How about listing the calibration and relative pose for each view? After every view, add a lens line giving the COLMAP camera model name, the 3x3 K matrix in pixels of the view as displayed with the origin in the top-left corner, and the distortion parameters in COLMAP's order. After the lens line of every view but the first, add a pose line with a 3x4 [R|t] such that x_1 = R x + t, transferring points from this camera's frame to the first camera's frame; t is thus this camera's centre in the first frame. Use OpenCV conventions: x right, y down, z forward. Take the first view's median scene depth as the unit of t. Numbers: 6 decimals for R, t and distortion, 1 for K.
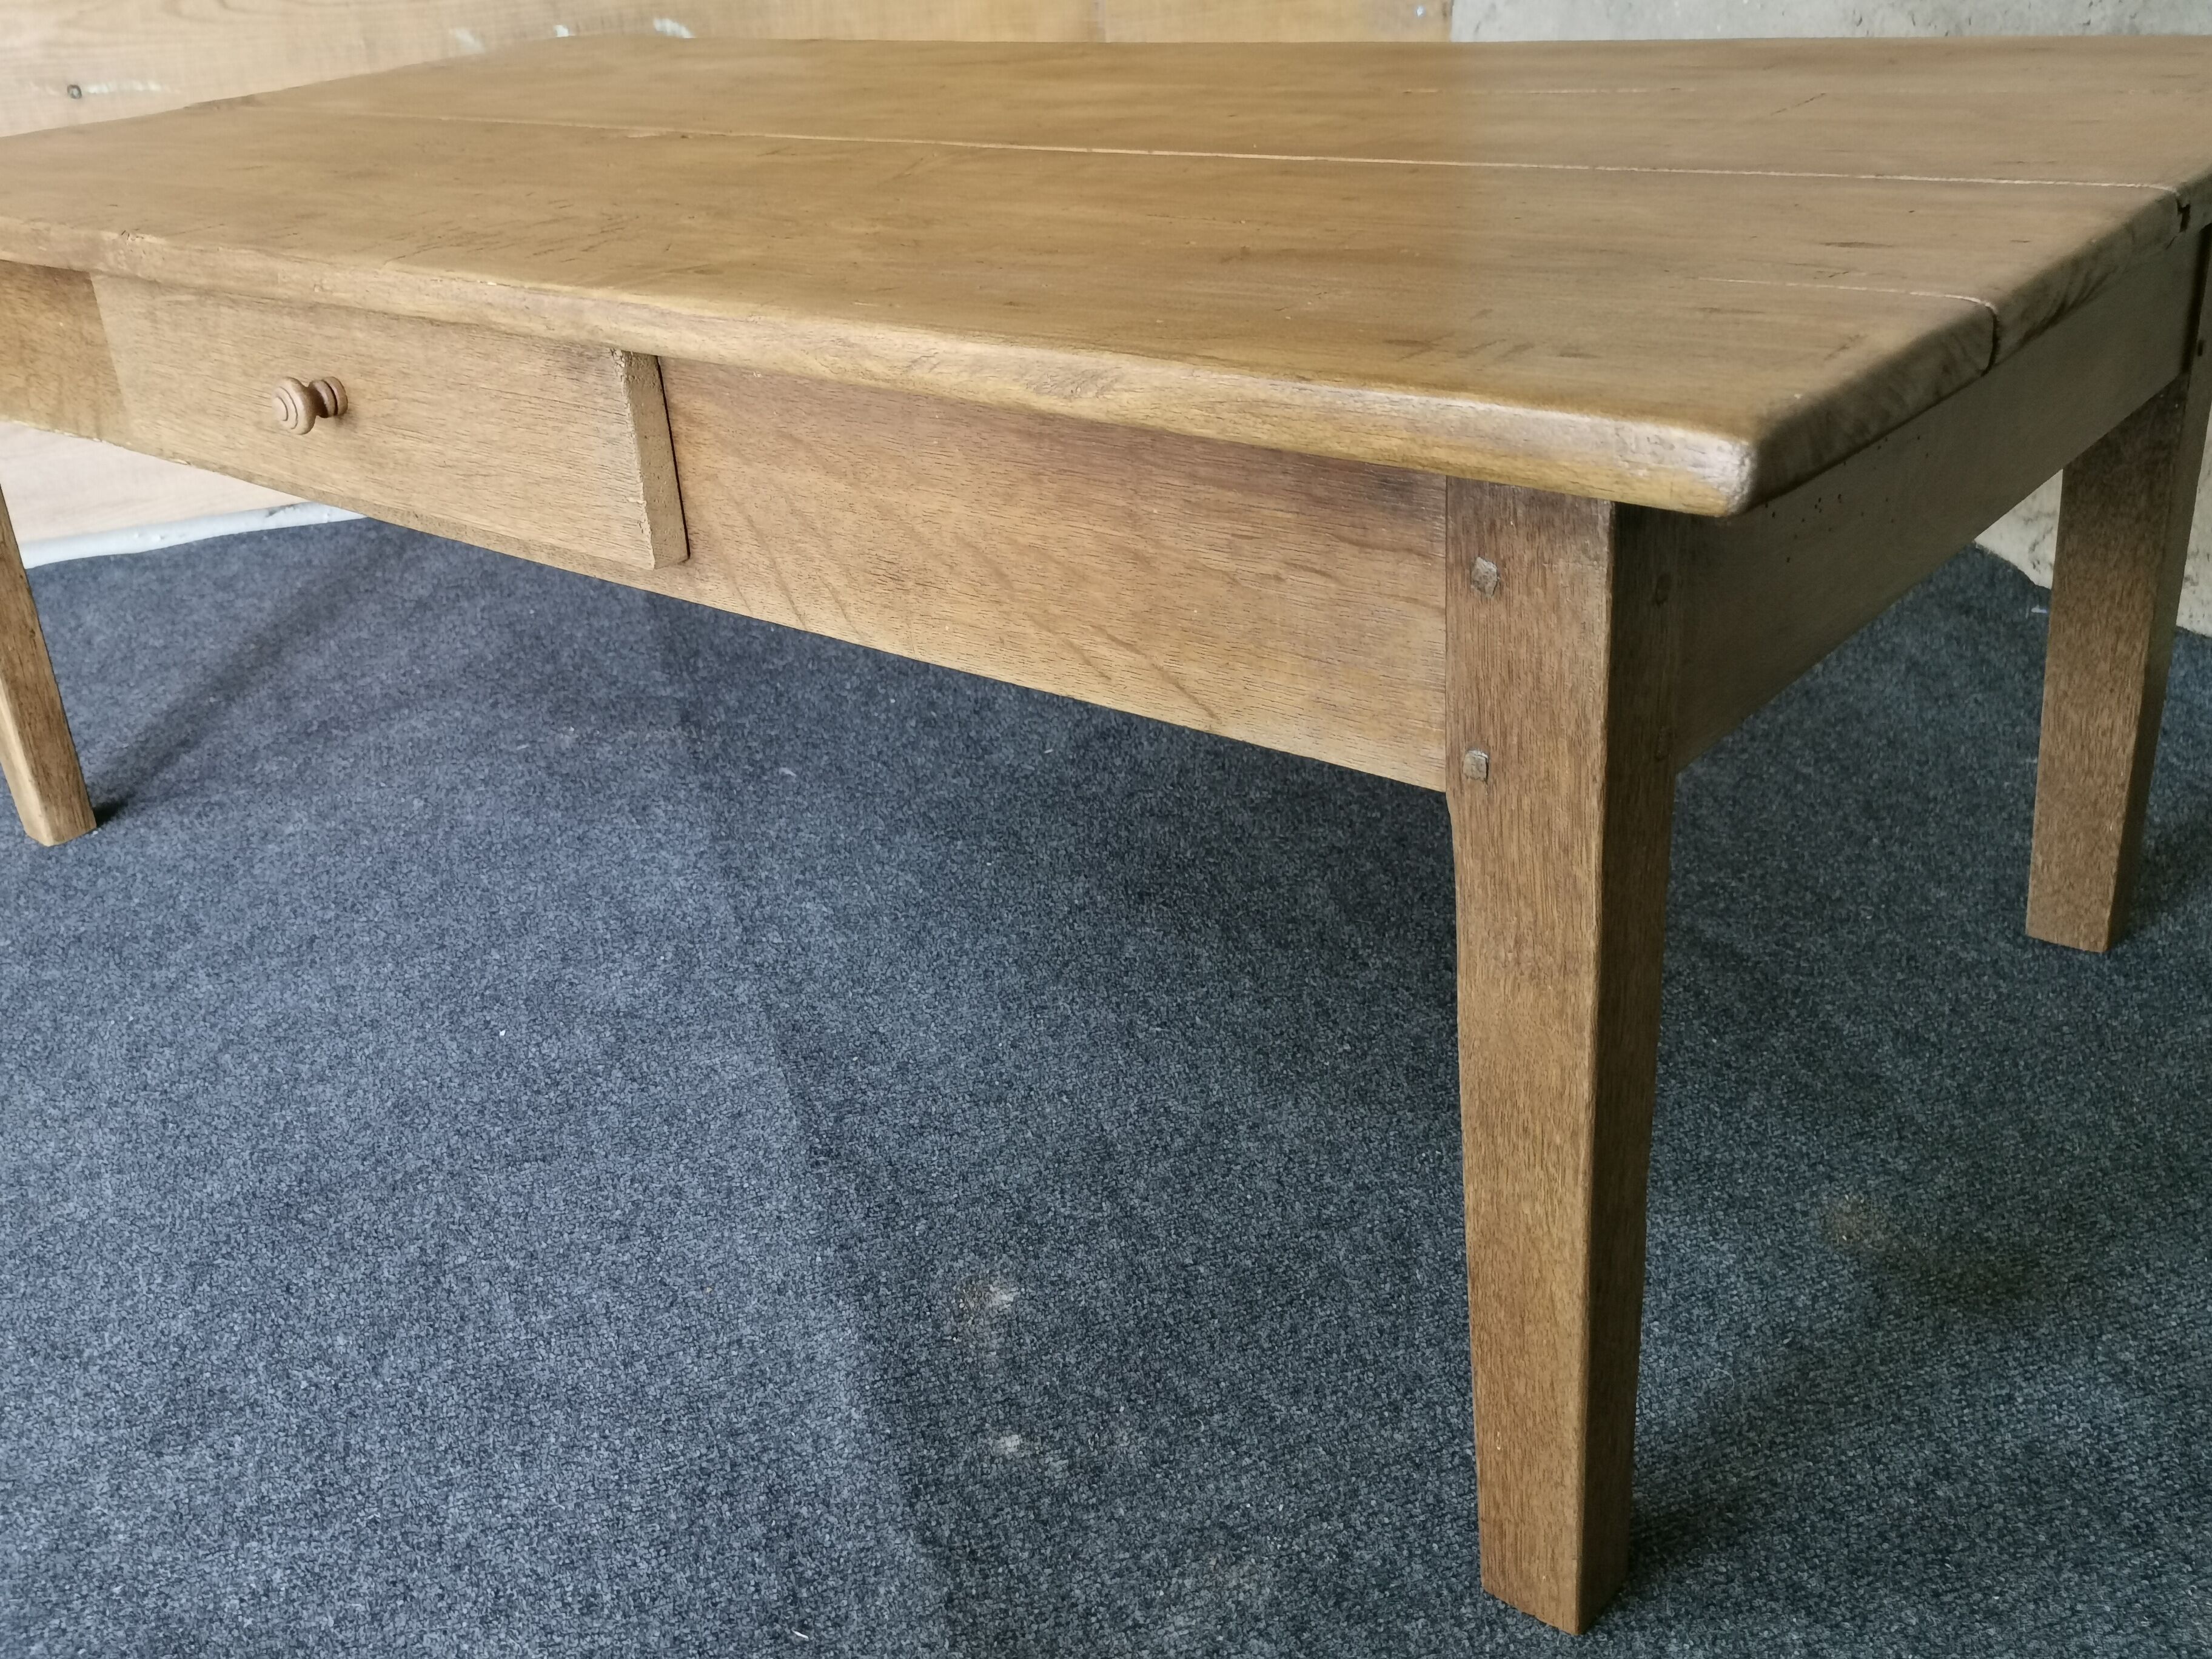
lens RADIAL K [[2050.1, 0, 1111.0], [0, 2050.1, 823.8], [0, 0, 1]] dist [0.053227, -0.066598]
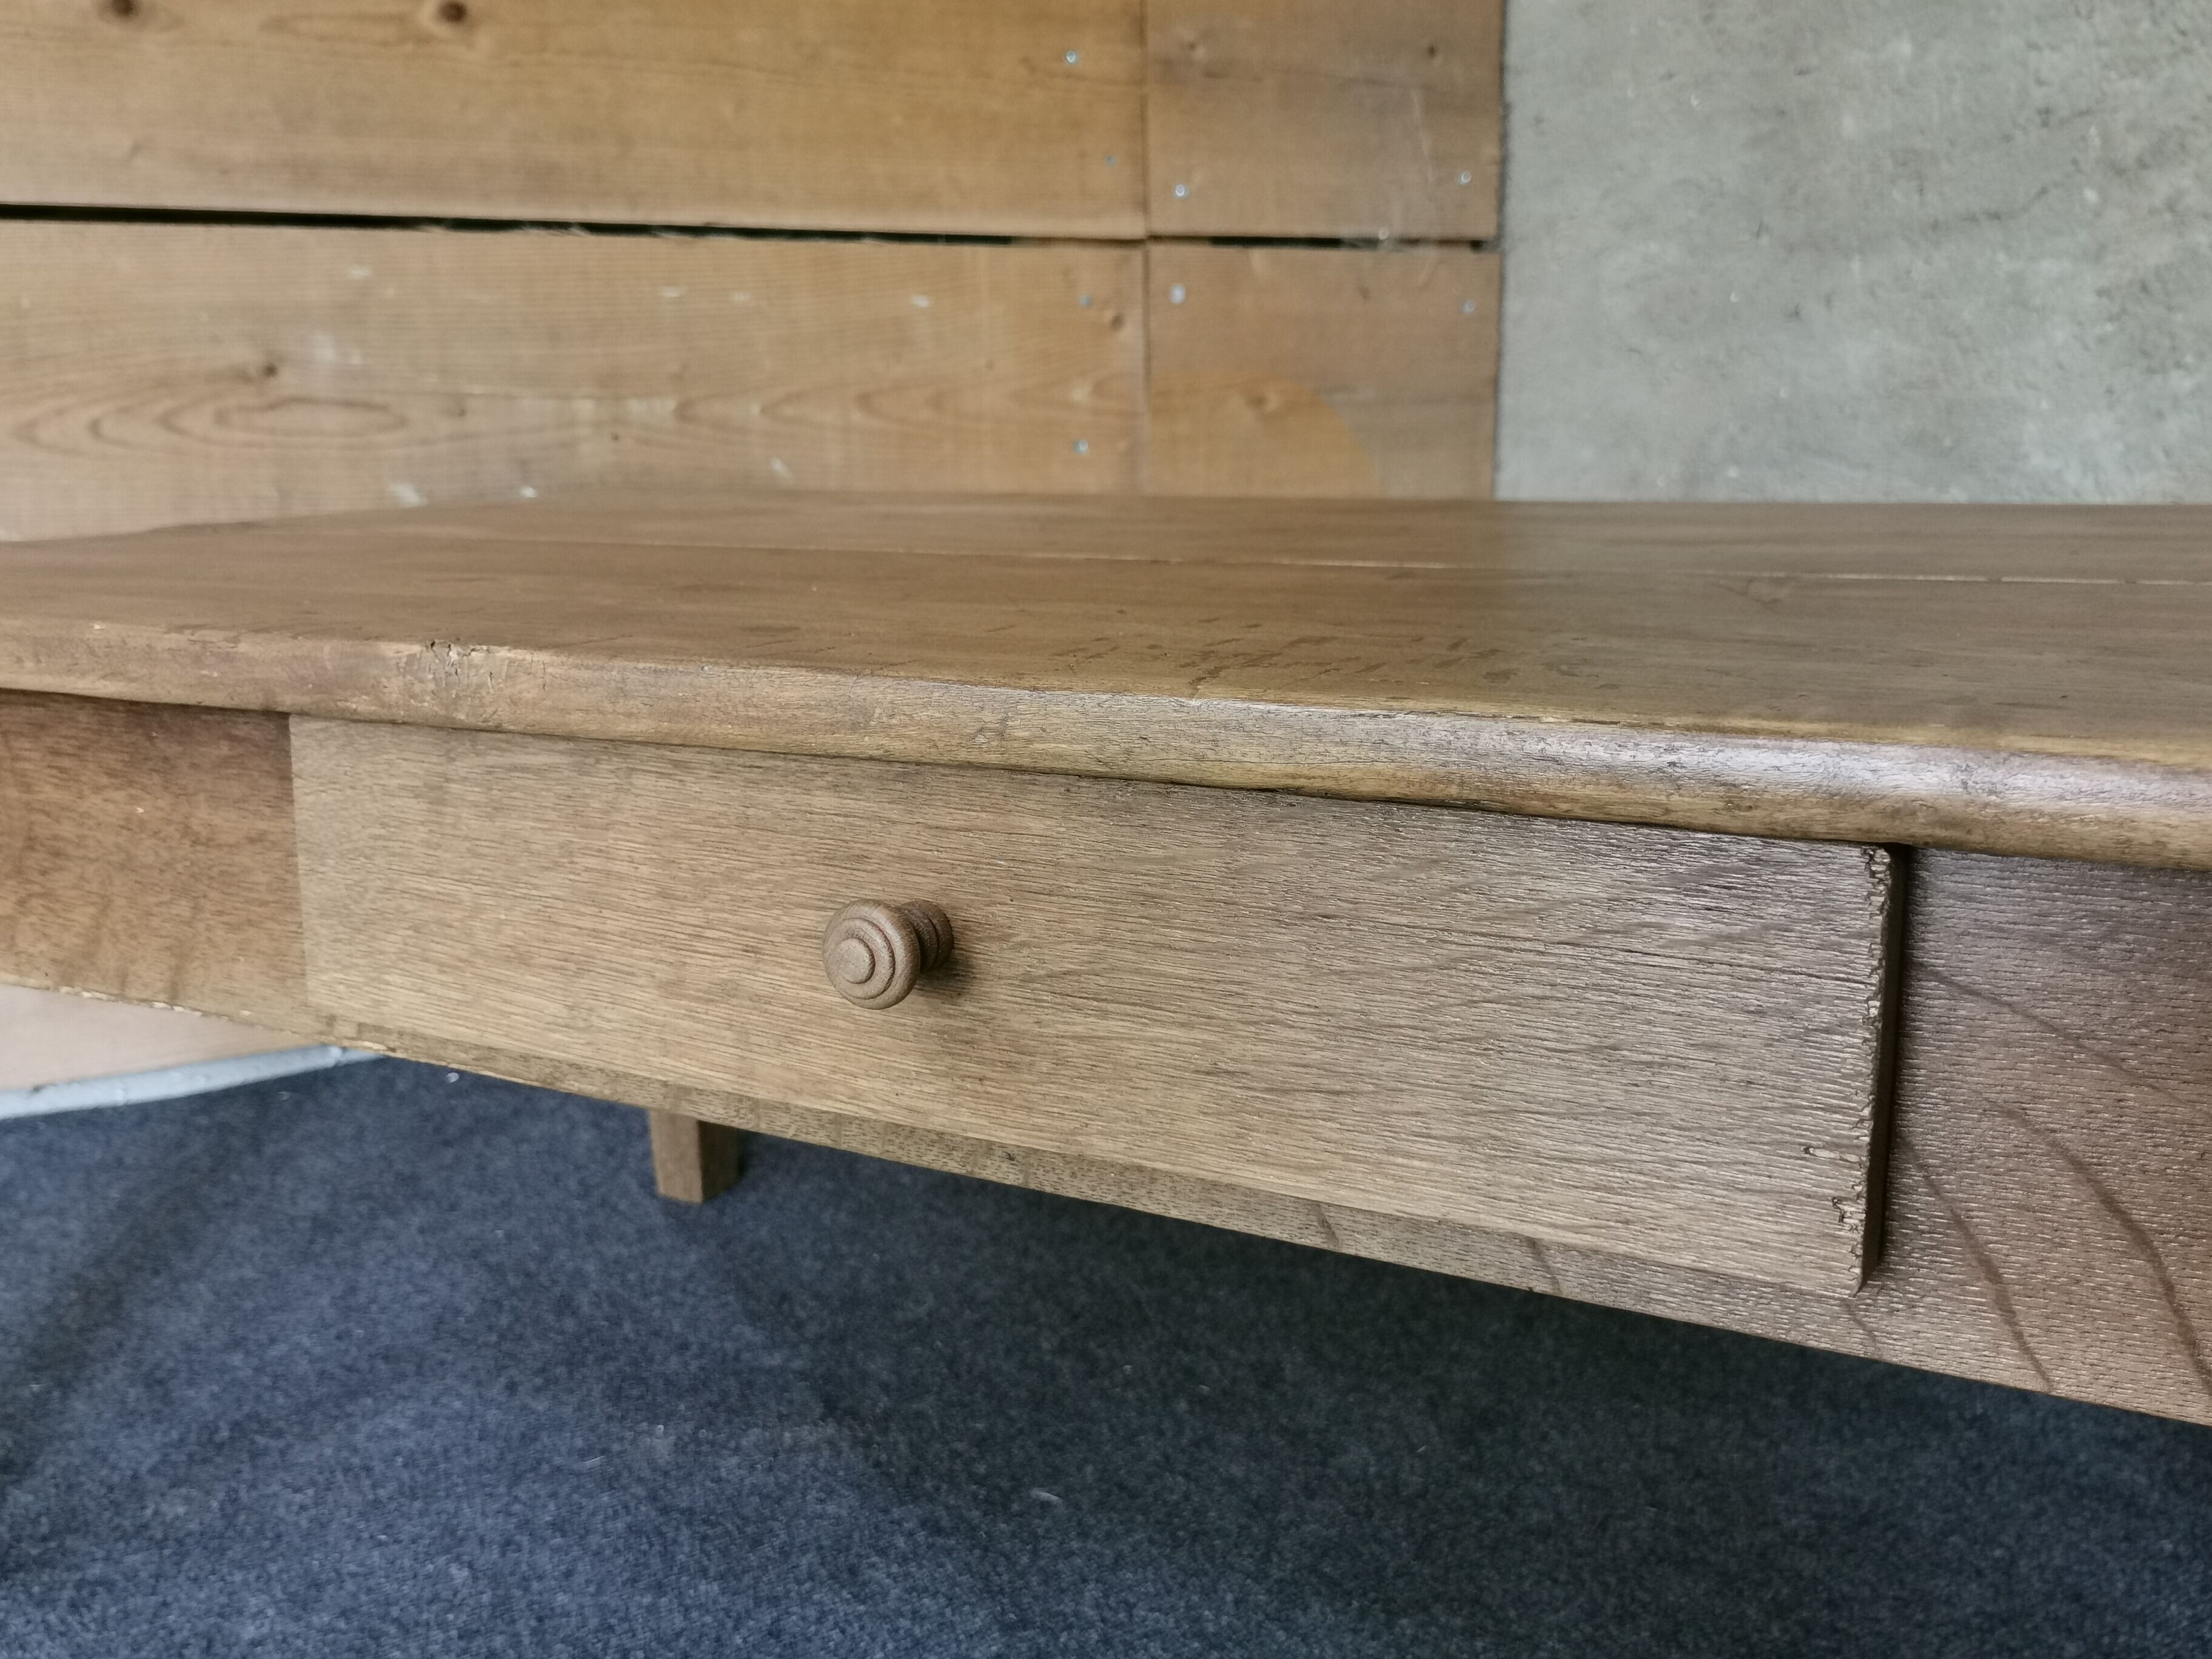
lens RADIAL K [[2063.9, 0, 1110.9], [0, 2063.9, 814.6], [0, 0, 1]] dist [0.041537, -0.062852]
pose [[0.979445, 0.025889, 0.200042, -0.421791], [0.028018, 0.964655, -0.262023, -0.094097], [-0.199755, 0.262242, 0.944101, 0.467477]]
